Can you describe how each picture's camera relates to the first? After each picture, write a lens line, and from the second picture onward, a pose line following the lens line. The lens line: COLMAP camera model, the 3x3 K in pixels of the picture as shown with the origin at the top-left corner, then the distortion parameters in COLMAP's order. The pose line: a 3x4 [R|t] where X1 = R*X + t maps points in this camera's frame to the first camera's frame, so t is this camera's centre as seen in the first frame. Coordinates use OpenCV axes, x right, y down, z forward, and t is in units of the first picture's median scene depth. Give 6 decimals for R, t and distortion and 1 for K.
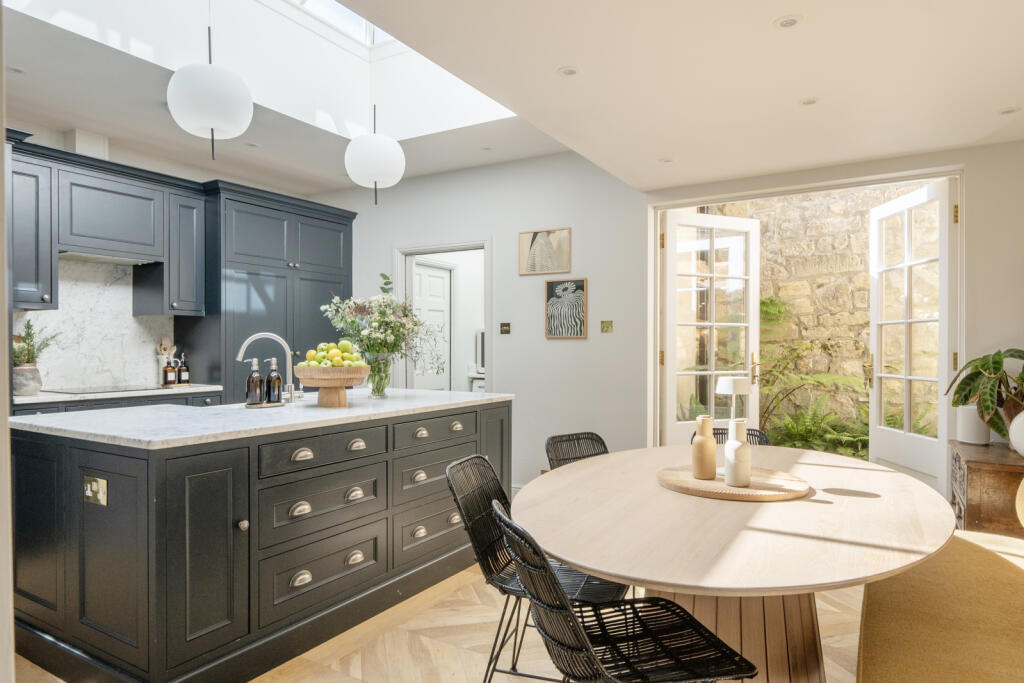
lens RADIAL K [[628.6, 0, 502.8], [0, 628.6, 348.5], [0, 0, 1]] dist [-0.002107, 0.000519]
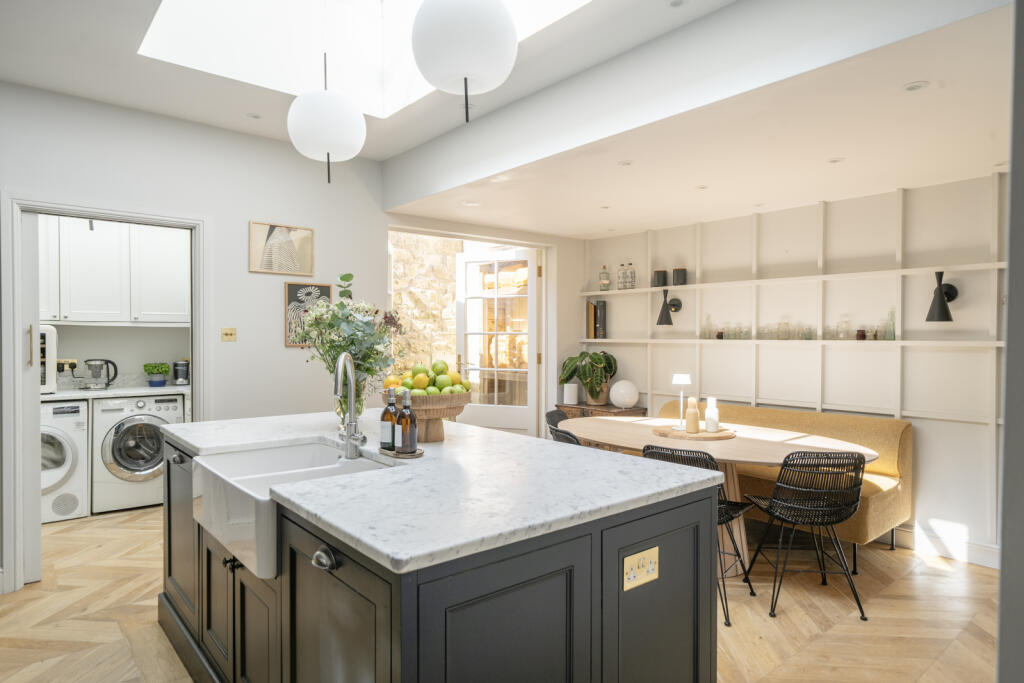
lens RADIAL K [[611.0, 0, 513.1], [0, 611.0, 339.4], [0, 0, 1]] dist [-0.004256, -0.000689]
pose [[0.331161, -0.002737, 0.943570, -0.674784], [0.005029, 0.999987, 0.001135, -0.026380], [-0.943561, 0.004370, 0.331170, 0.422006]]
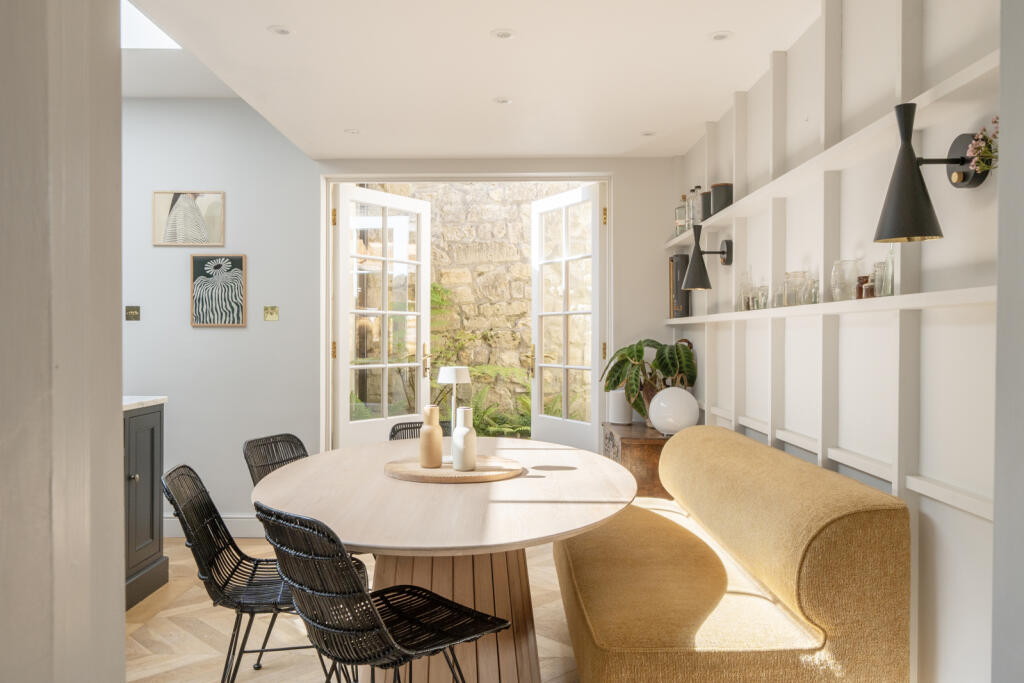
lens RADIAL K [[783.6, 0, 507.6], [0, 783.6, 338.5], [0, 0, 1]] dist [-0.001087, 0.003560]
pose [[0.856449, -0.000079, 0.516232, -0.106262], [0.000635, 0.999999, -0.000901, 0.000202], [-0.516232, 0.001100, 0.856448, -0.068145]]
